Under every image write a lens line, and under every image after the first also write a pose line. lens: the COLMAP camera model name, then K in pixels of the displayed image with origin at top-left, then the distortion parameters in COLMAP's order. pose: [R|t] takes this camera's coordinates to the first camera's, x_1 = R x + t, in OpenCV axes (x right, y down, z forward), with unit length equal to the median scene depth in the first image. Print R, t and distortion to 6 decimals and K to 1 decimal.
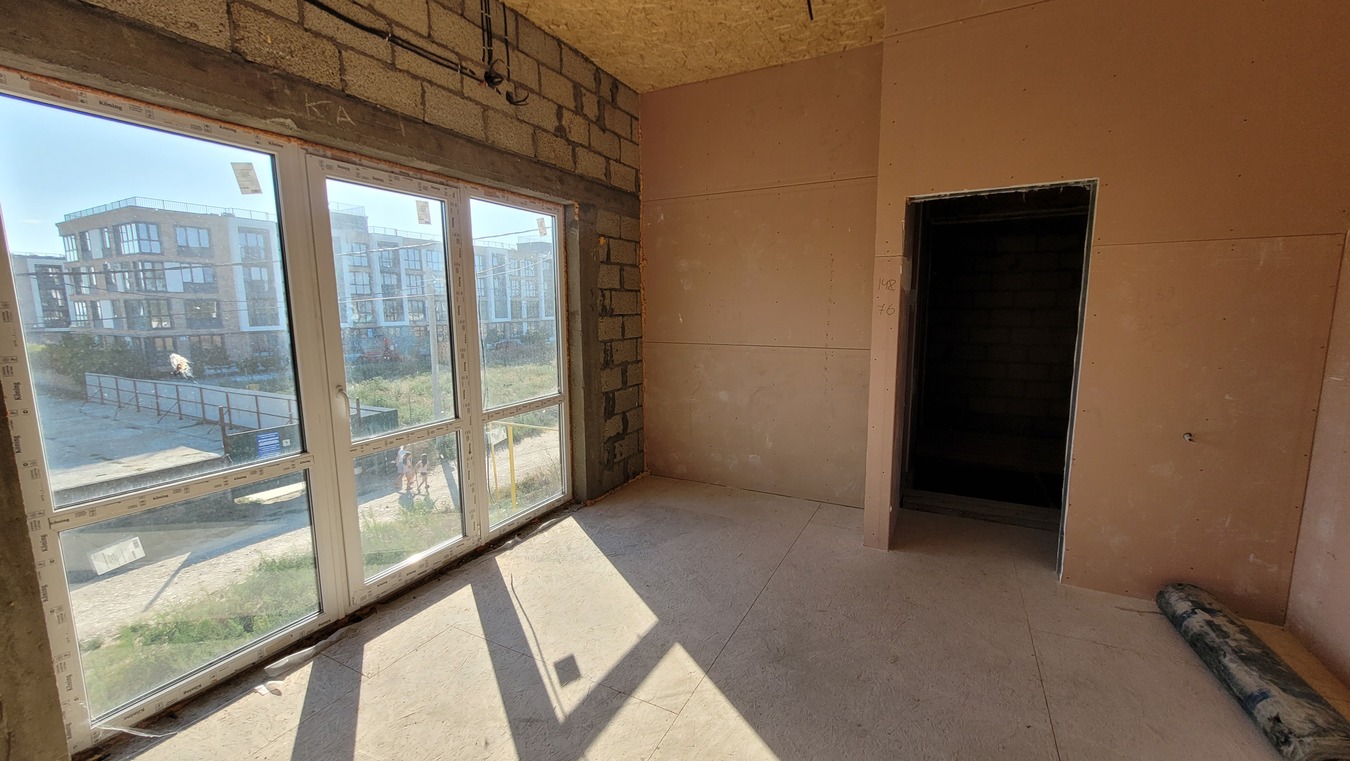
lens RADIAL K [[532.2, 0, 676.0], [0, 532.2, 378.9], [0, 0, 1]] dist [0.003982, -0.000296]
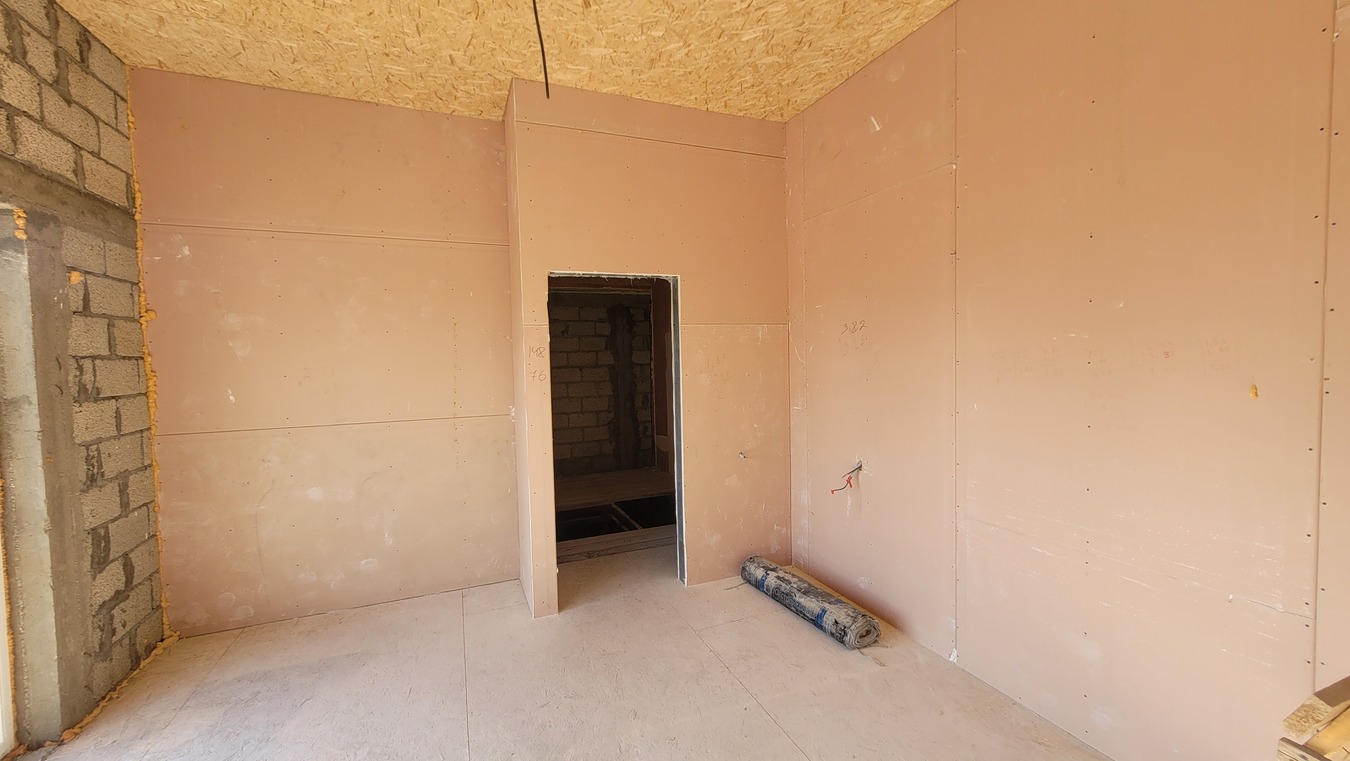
lens RADIAL K [[532.2, 0, 676.0], [0, 532.2, 378.9], [0, 0, 1]] dist [0.003982, -0.000296]
pose [[0.638872, -0.042867, 0.768118, -0.192821], [0.122258, 0.991415, -0.046358, -0.038419], [-0.759536, 0.123526, 0.638628, 0.123365]]
